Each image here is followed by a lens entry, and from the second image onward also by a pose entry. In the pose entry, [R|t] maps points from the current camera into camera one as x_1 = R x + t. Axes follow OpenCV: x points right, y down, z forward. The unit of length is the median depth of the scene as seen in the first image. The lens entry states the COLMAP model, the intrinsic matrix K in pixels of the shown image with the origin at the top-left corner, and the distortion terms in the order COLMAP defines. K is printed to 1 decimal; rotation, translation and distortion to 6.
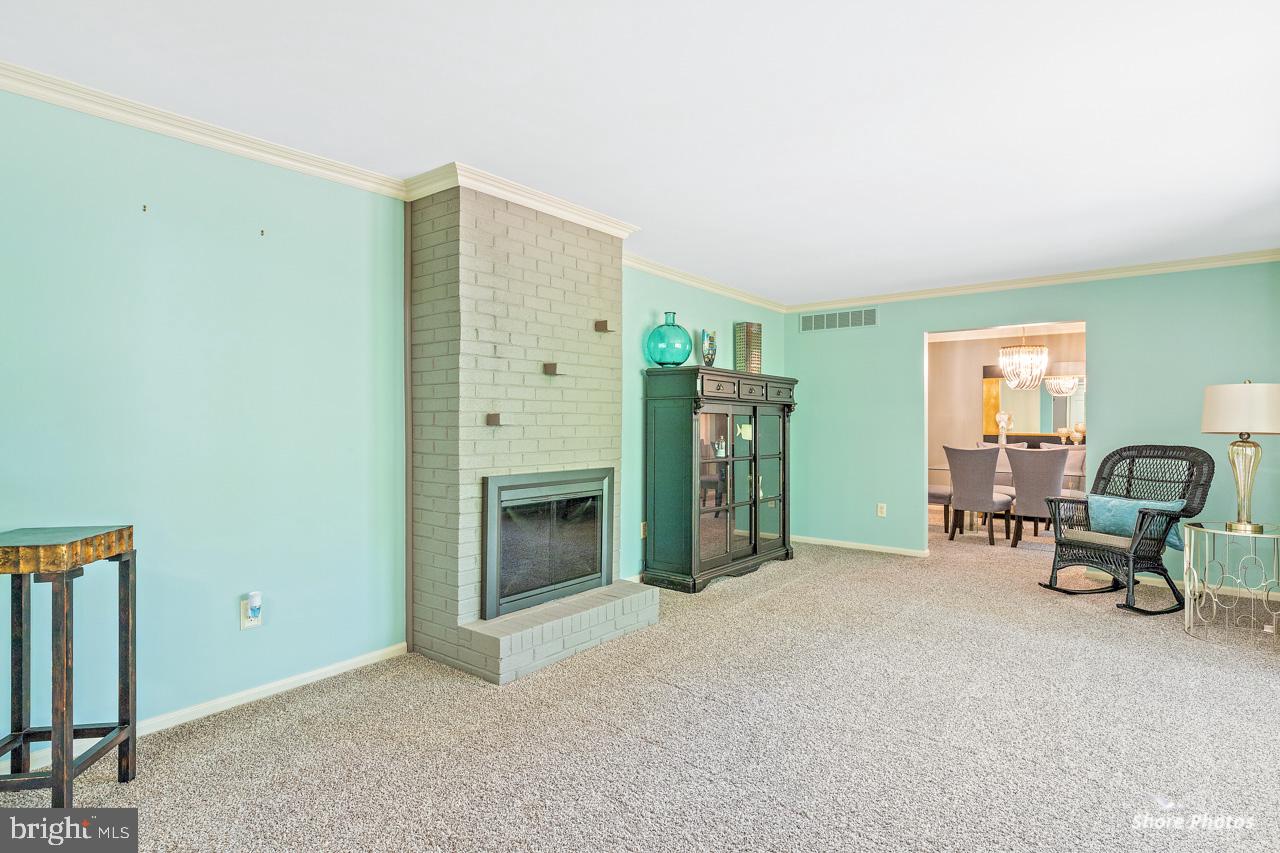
lens RADIAL K [[661.8, 0, 640.7], [0, 661.8, 415.4], [0, 0, 1]] dist [0.001447, -0.000321]
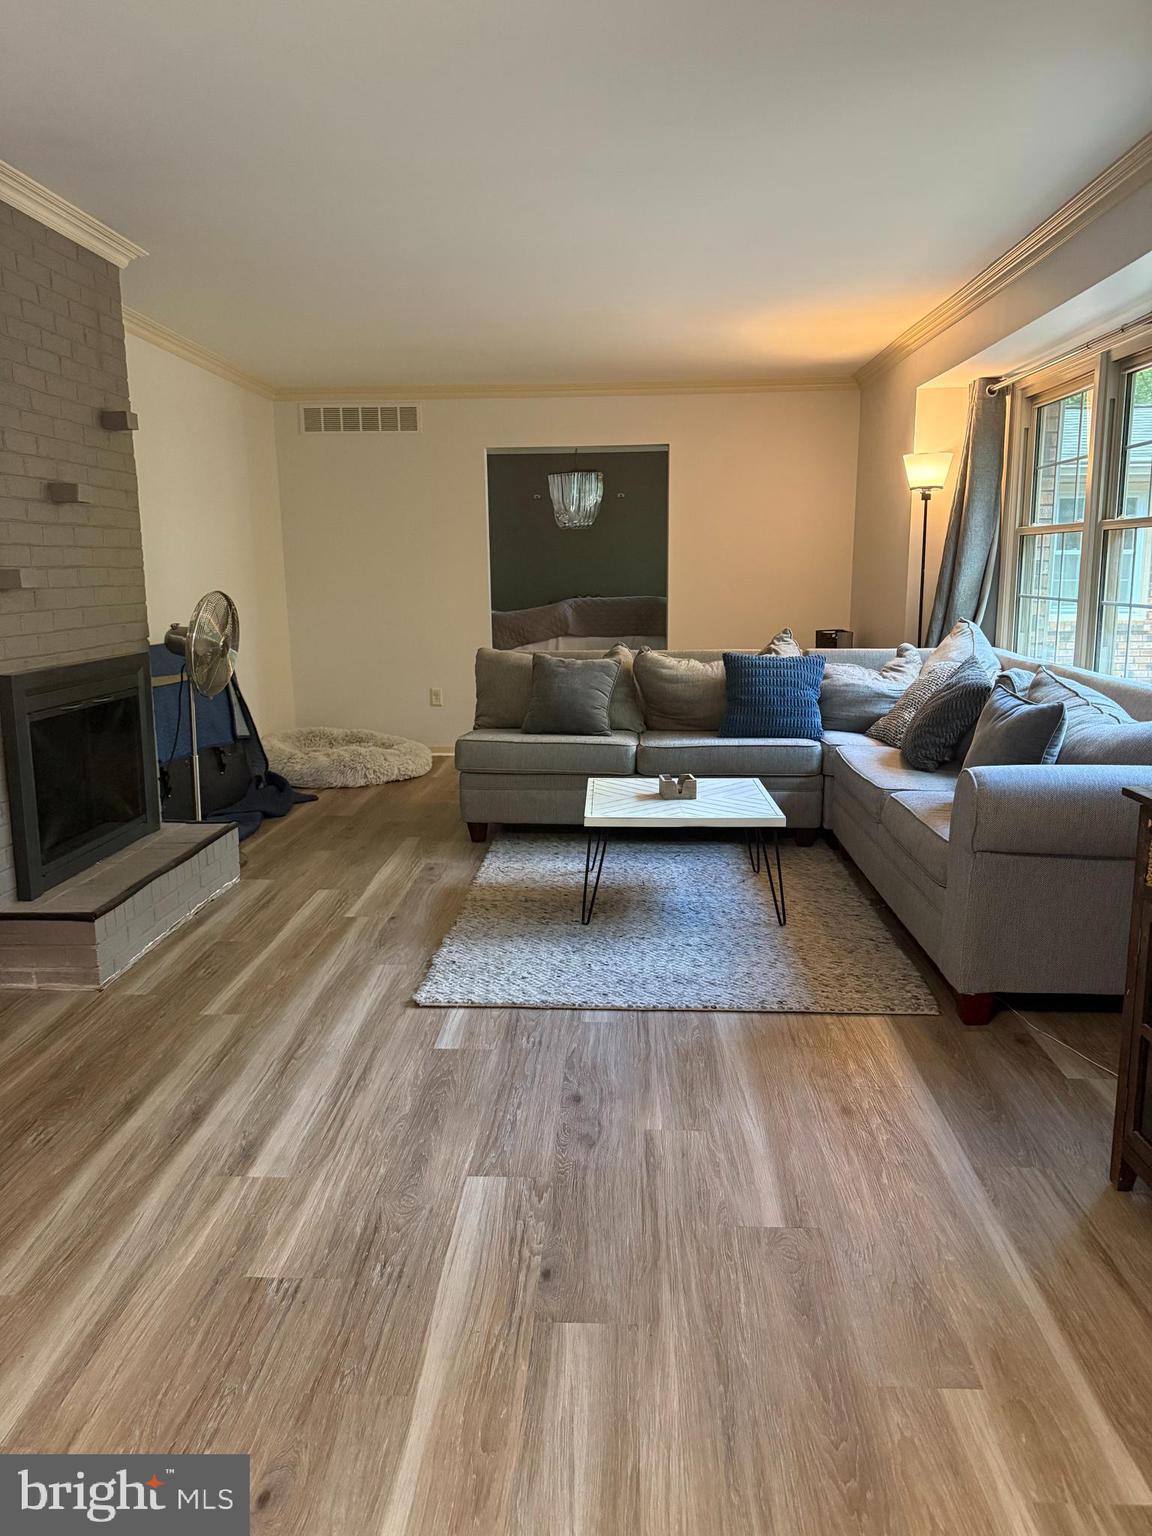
lens RADIAL K [[1079.1, 0, 569.0], [0, 1079.1, 772.9], [0, 0, 1]] dist [0.141029, -0.248767]
pose [[0.811153, -0.119340, 0.572528, -0.338584], [0.007038, 0.980880, 0.194488, -0.010483], [-0.584791, -0.153730, 0.796484, -0.101725]]
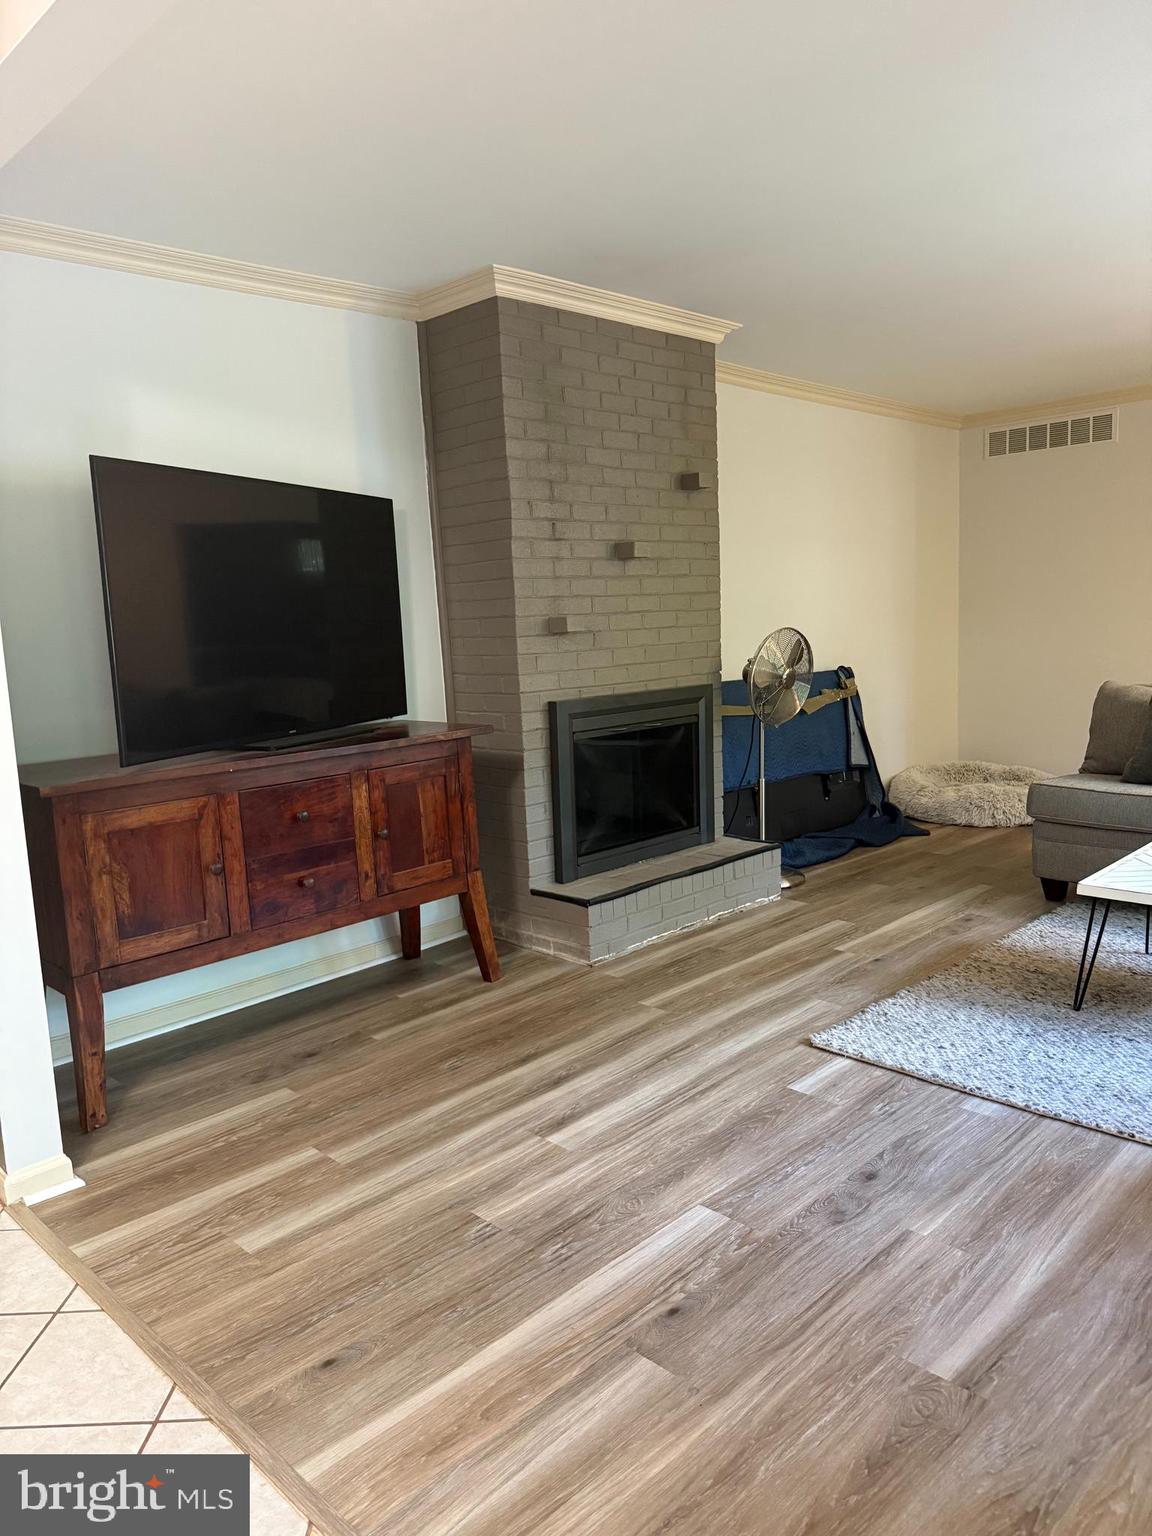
lens RADIAL K [[1079.1, 0, 569.0], [0, 1079.1, 772.9], [0, 0, 1]] dist [0.141029, -0.248767]
pose [[0.991992, -0.030533, -0.122556, -0.054780], [0.048696, 0.987778, 0.148065, -0.007853], [0.116538, -0.152847, 0.981355, -0.195130]]
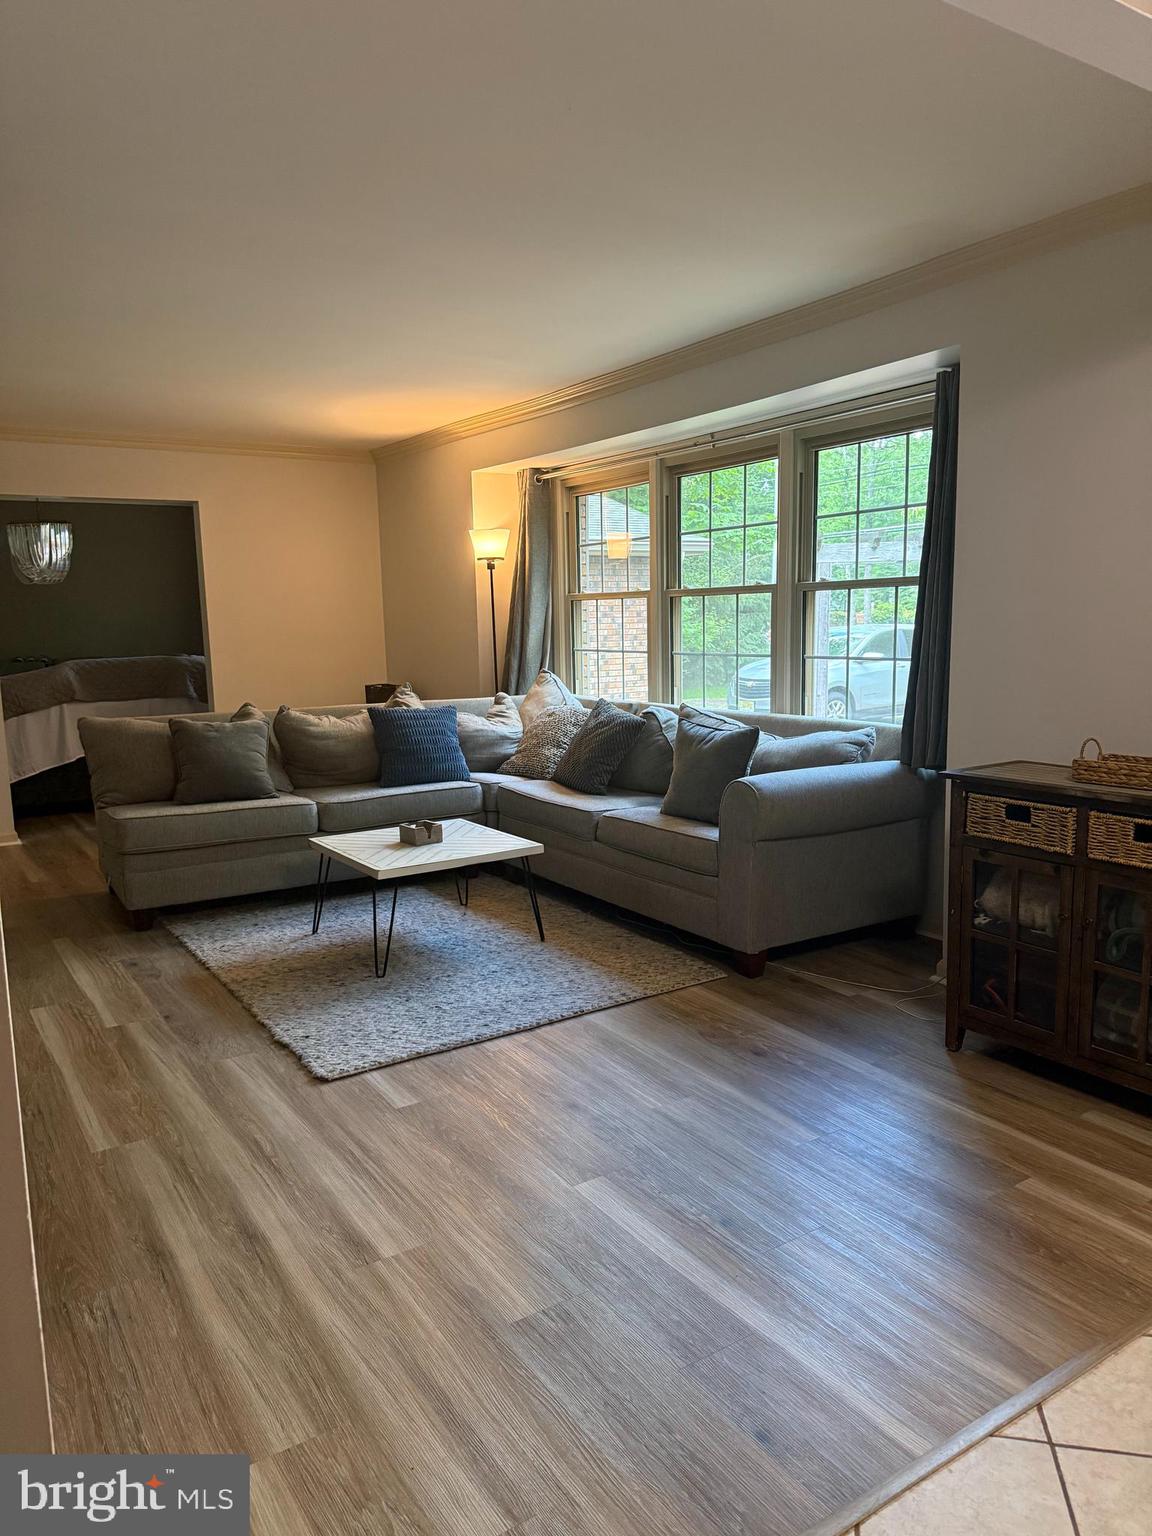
lens RADIAL K [[1086.2, 0, 576.0], [0, 1086.2, 768.0], [0, 0, 1]] dist [0.196312, -0.427891]
pose [[0.306990, -0.141776, 0.941093, -0.652060], [0.011101, 0.989308, 0.145419, -0.019413], [-0.951648, -0.034195, 0.305281, 0.181505]]
